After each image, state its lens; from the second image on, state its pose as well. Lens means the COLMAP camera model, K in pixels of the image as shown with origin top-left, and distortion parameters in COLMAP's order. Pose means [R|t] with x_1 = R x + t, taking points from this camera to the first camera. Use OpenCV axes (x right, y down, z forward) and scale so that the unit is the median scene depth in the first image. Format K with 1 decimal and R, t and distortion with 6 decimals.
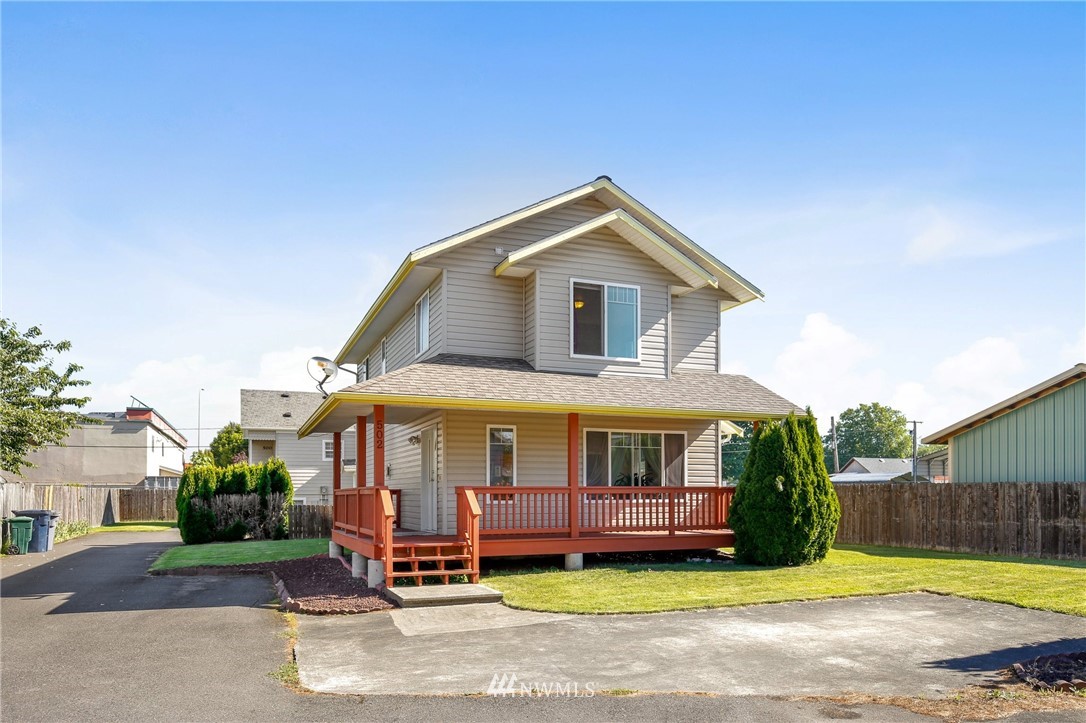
lens RADIAL K [[748.0, 0, 545.5], [0, 748.0, 495.1], [0, 0, 1]] dist [0.002763, 0.000916]
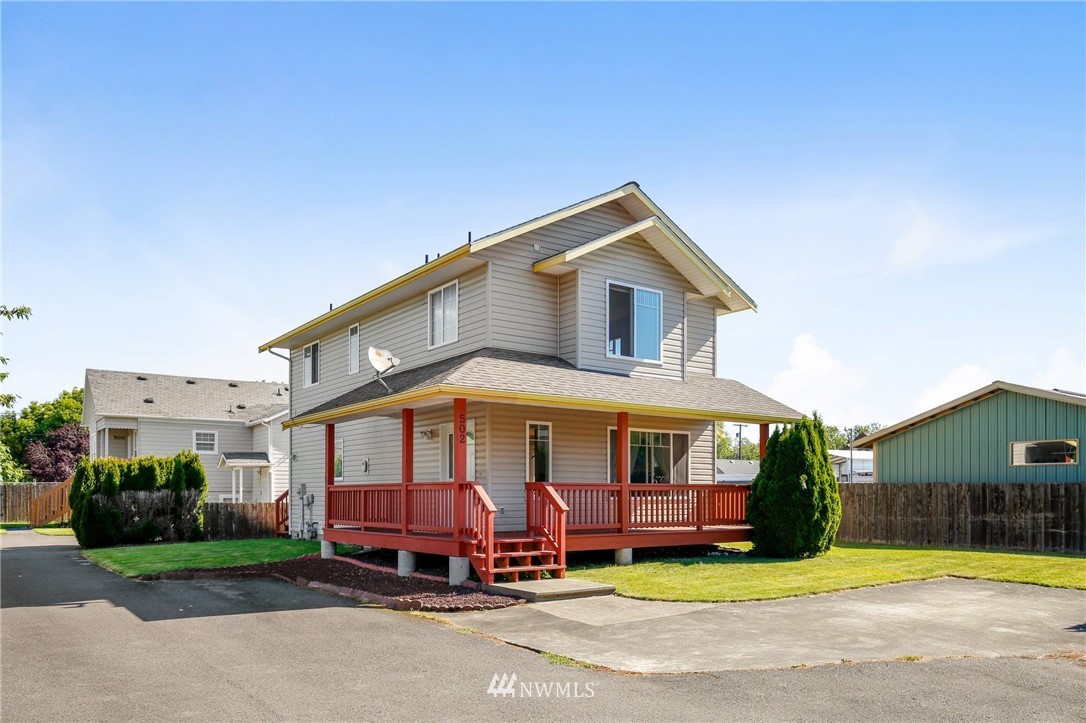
lens RADIAL K [[788.5, 0, 541.2], [0, 788.5, 492.6], [0, 0, 1]] dist [0.007340, 0.001760]
pose [[0.970273, 0.004357, 0.241973, -0.301809], [-0.003765, 0.999989, -0.002910, 0.004338], [-0.241983, 0.001913, 0.970279, -0.021939]]
